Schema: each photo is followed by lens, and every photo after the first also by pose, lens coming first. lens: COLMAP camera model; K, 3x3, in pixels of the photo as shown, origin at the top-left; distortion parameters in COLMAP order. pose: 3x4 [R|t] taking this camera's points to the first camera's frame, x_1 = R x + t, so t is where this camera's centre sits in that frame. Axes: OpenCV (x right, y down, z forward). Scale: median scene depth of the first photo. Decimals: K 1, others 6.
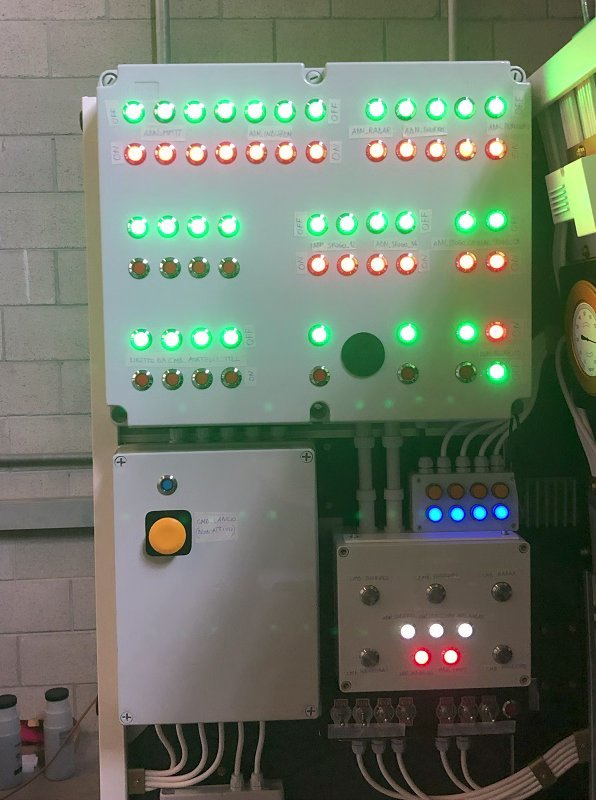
lens RADIAL K [[929.0, 0, 264.9], [0, 929.0, 376.5], [0, 0, 1]] dist [0.107582, -0.262066]
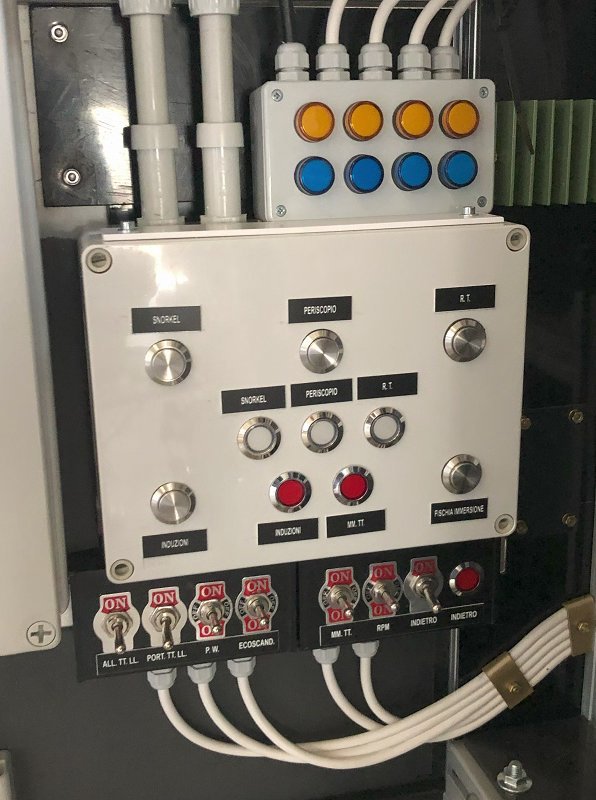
lens RADIAL K [[985.0, 0, 298.0], [0, 985.0, 400.0], [0, 0, 1]] dist [-0.003140, -0.012893]
pose [[0.977031, -0.054498, 0.206012, 0.073782], [0.010787, 0.978154, 0.207600, 0.152599], [-0.212825, -0.200609, 0.956275, 0.539059]]
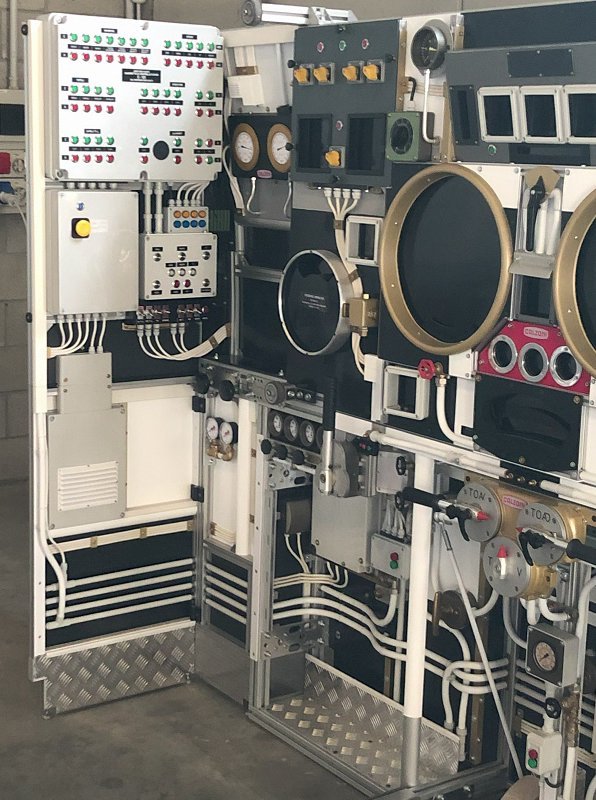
lens RADIAL K [[1372.8, 0, 298.0], [0, 1372.8, 400.0], [0, 0, 1]] dist [0.163956, -0.334986]
pose [[0.828561, -0.061281, 0.556535, -1.444868], [-0.006448, 0.992882, 0.118928, 0.169459], [-0.559862, -0.102128, 0.822268, -1.933228]]
